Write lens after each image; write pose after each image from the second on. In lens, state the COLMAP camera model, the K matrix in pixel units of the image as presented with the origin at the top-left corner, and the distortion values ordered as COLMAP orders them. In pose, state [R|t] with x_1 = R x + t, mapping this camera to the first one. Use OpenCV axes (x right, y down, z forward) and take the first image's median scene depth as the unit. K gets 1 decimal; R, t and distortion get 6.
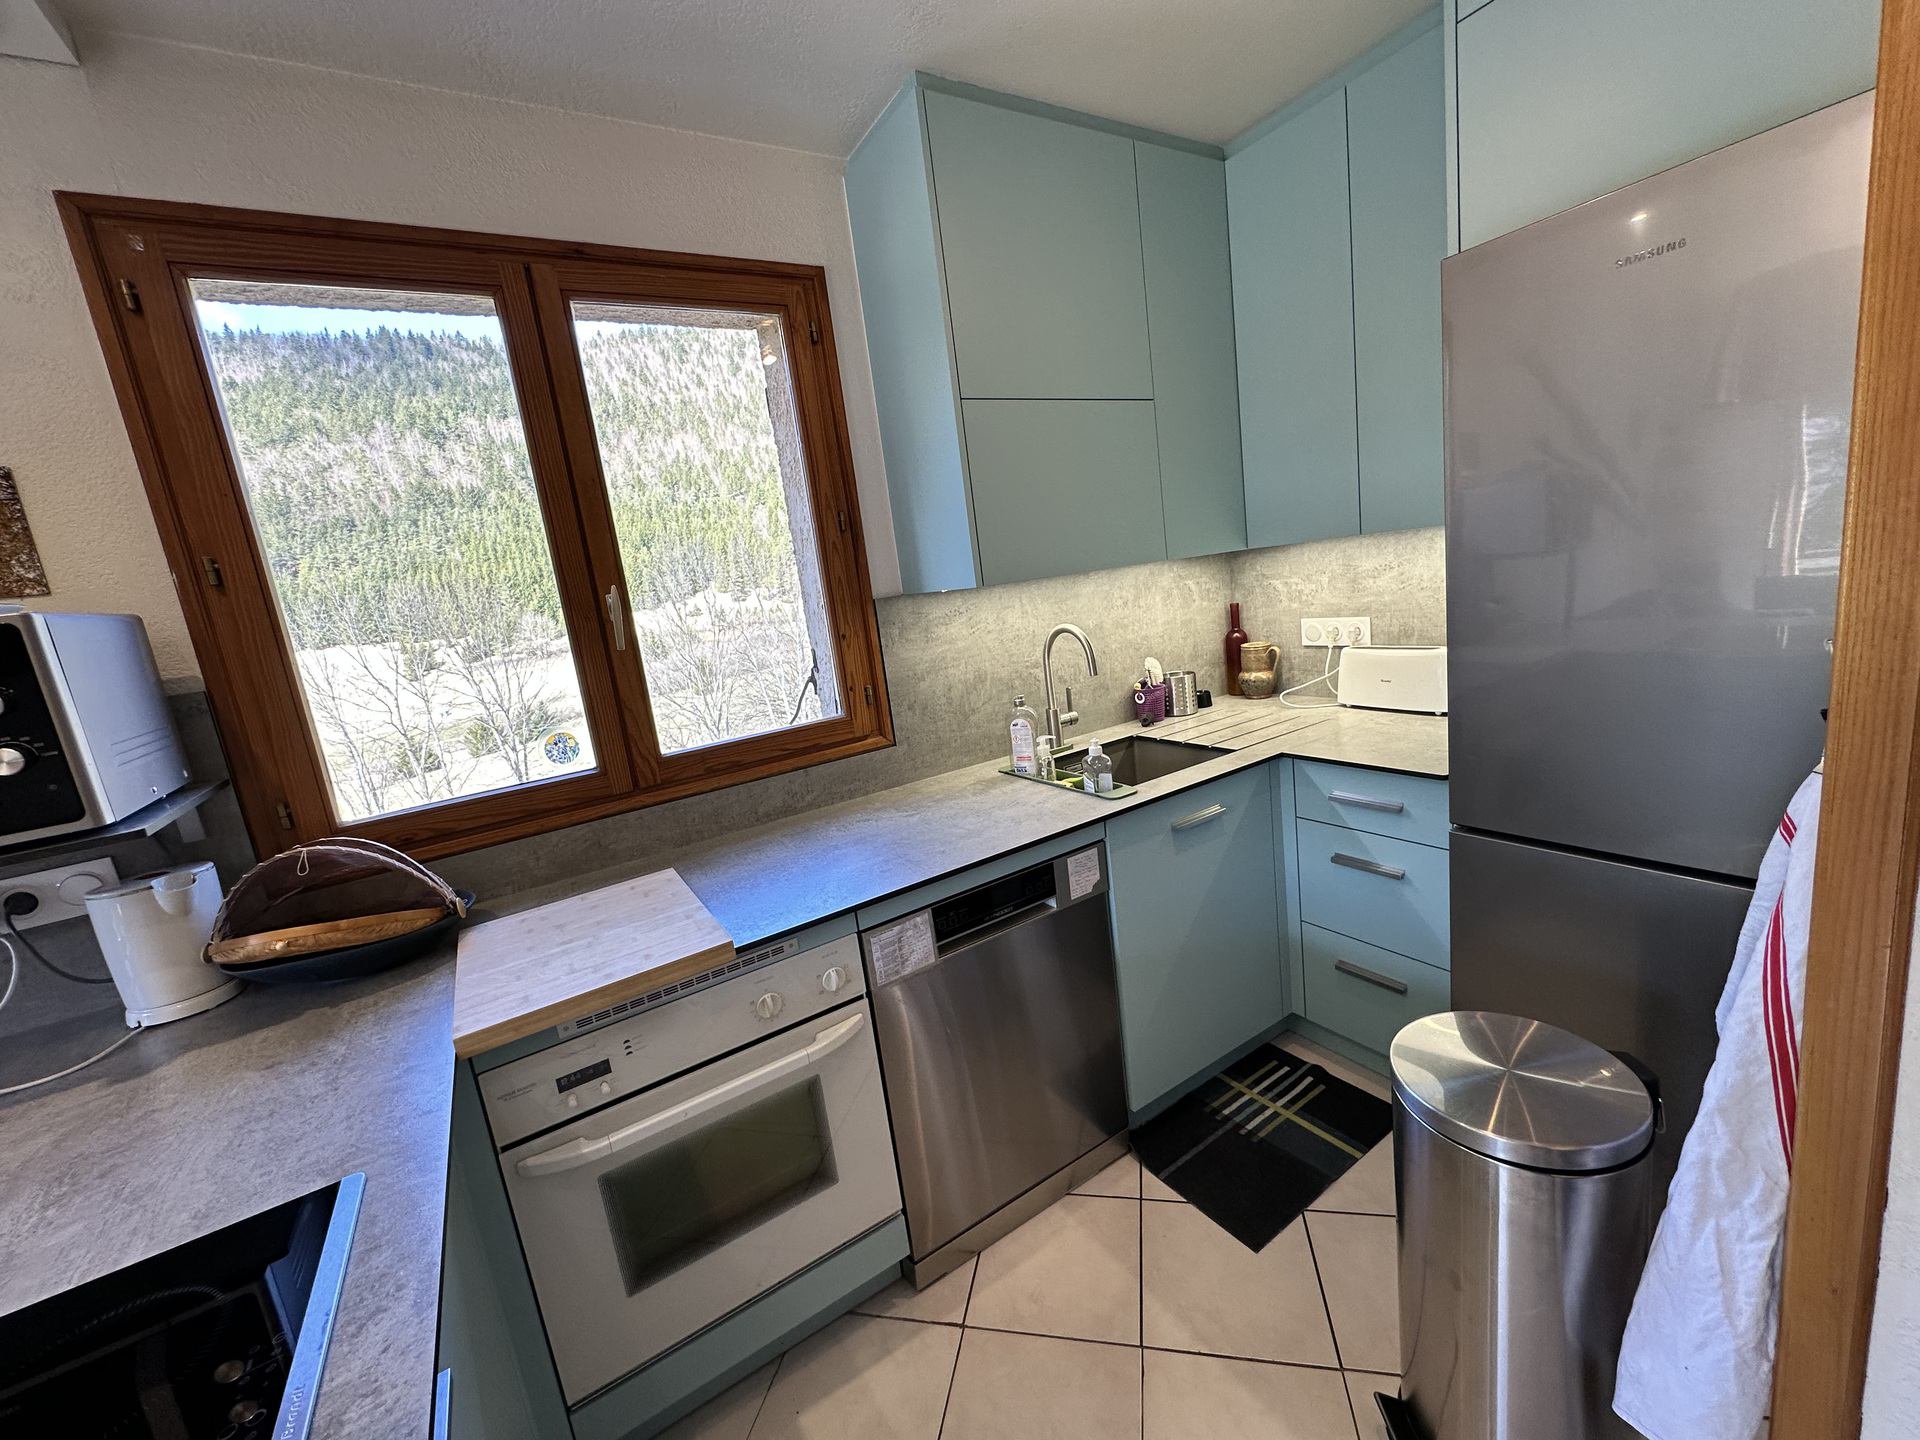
lens RADIAL K [[763.4, 0, 955.4], [0, 763.4, 716.4], [0, 0, 1]] dist [-0.000544, -0.000652]
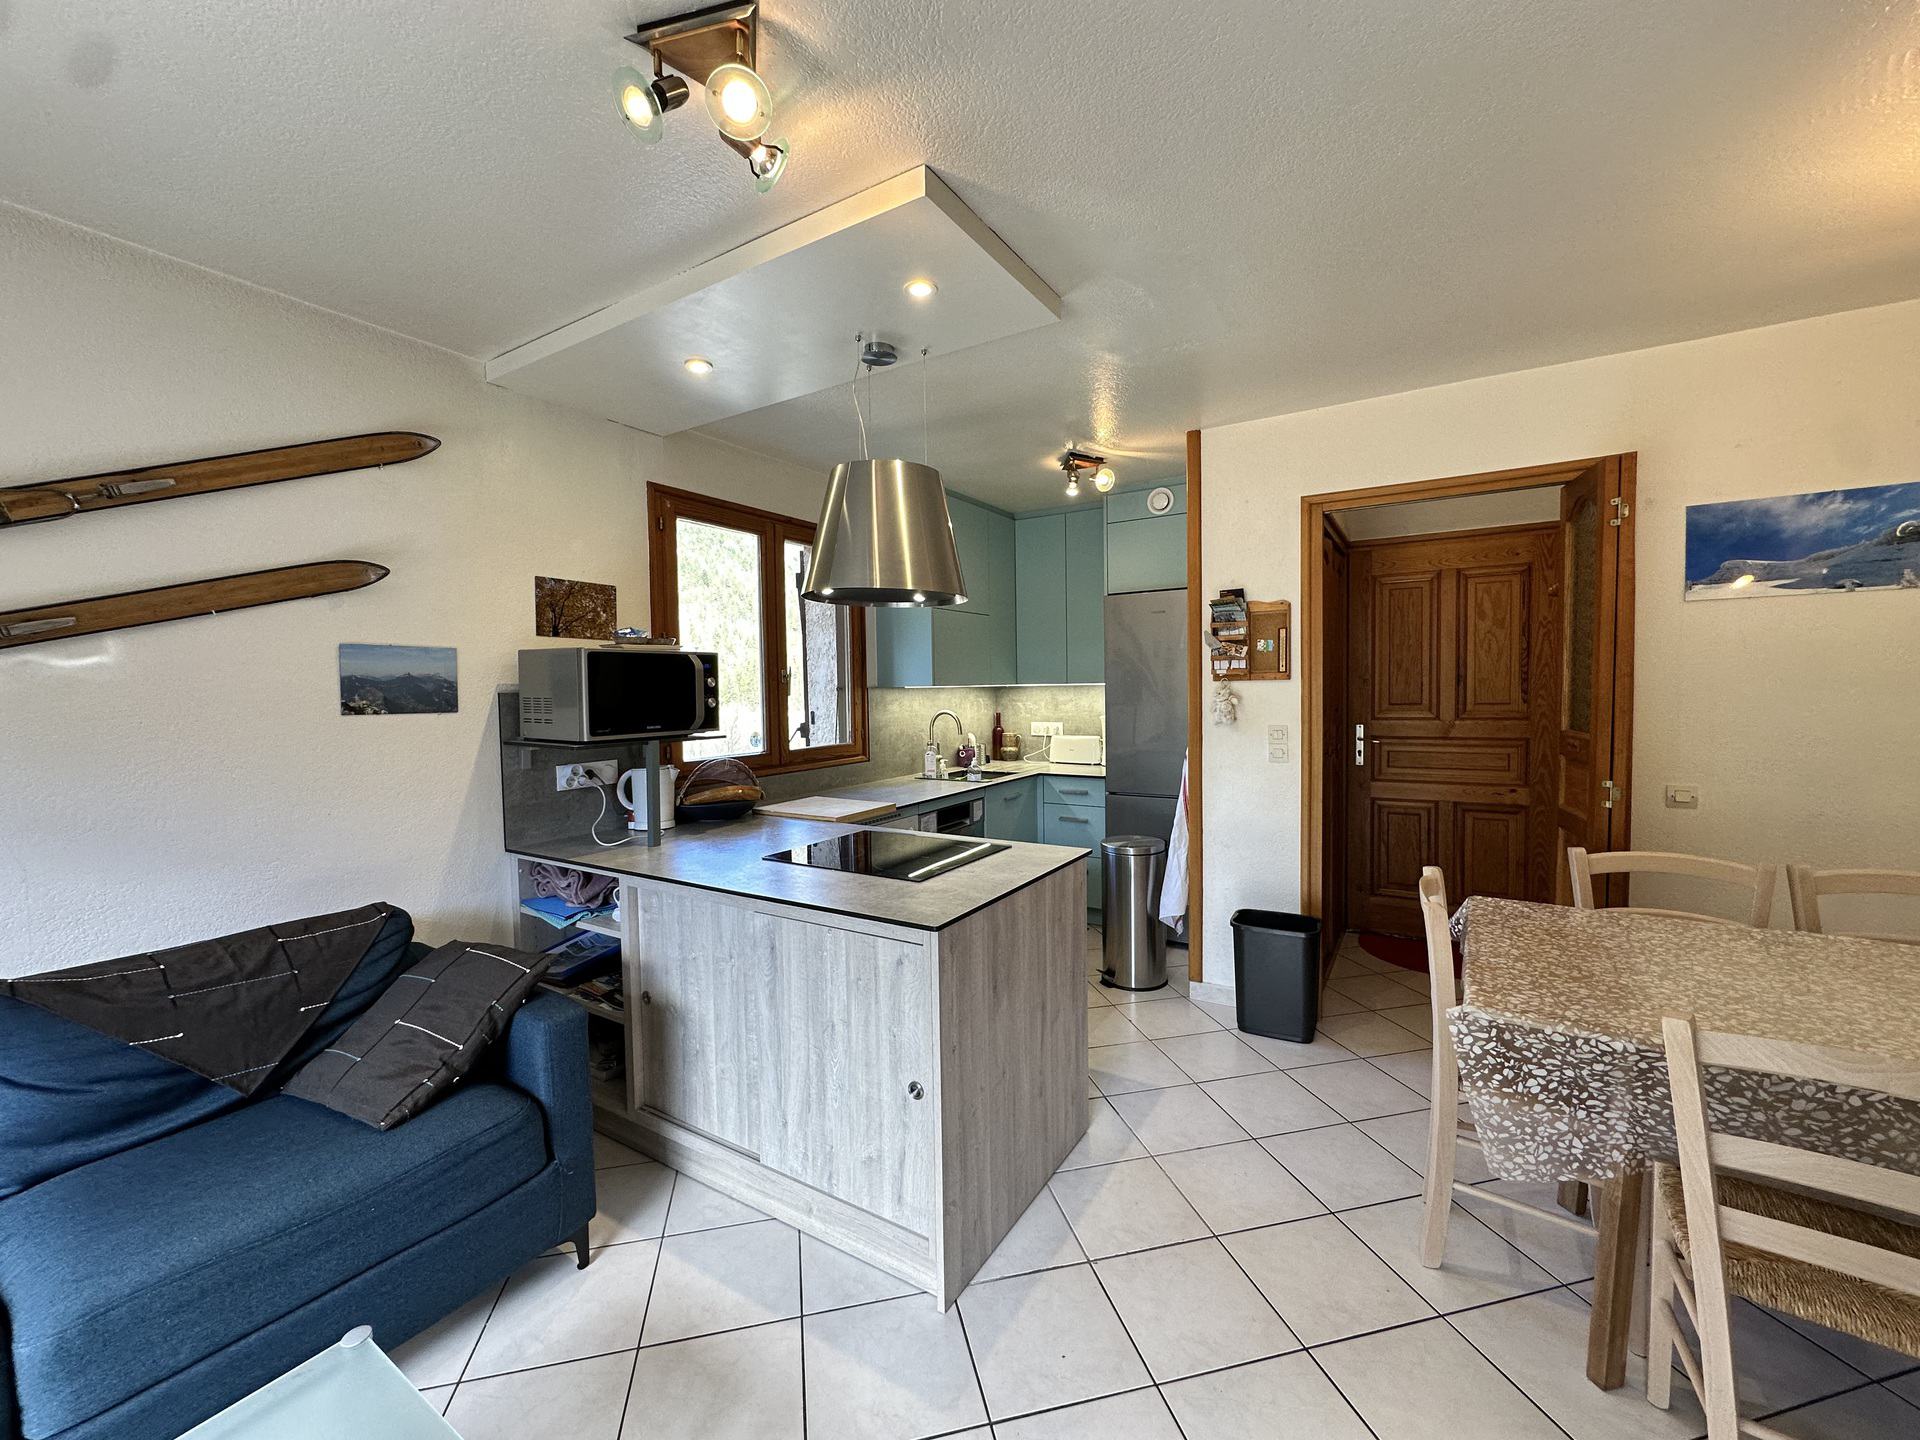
lens RADIAL K [[763.4, 0, 953.4], [0, 763.4, 725.9], [0, 0, 1]] dist [-0.000544, -0.000652]
pose [[0.893252, 0.090163, 0.440423, -0.774681], [-0.016840, 0.985705, -0.167638, 0.279343], [-0.449241, 0.142326, 0.882001, -0.870383]]
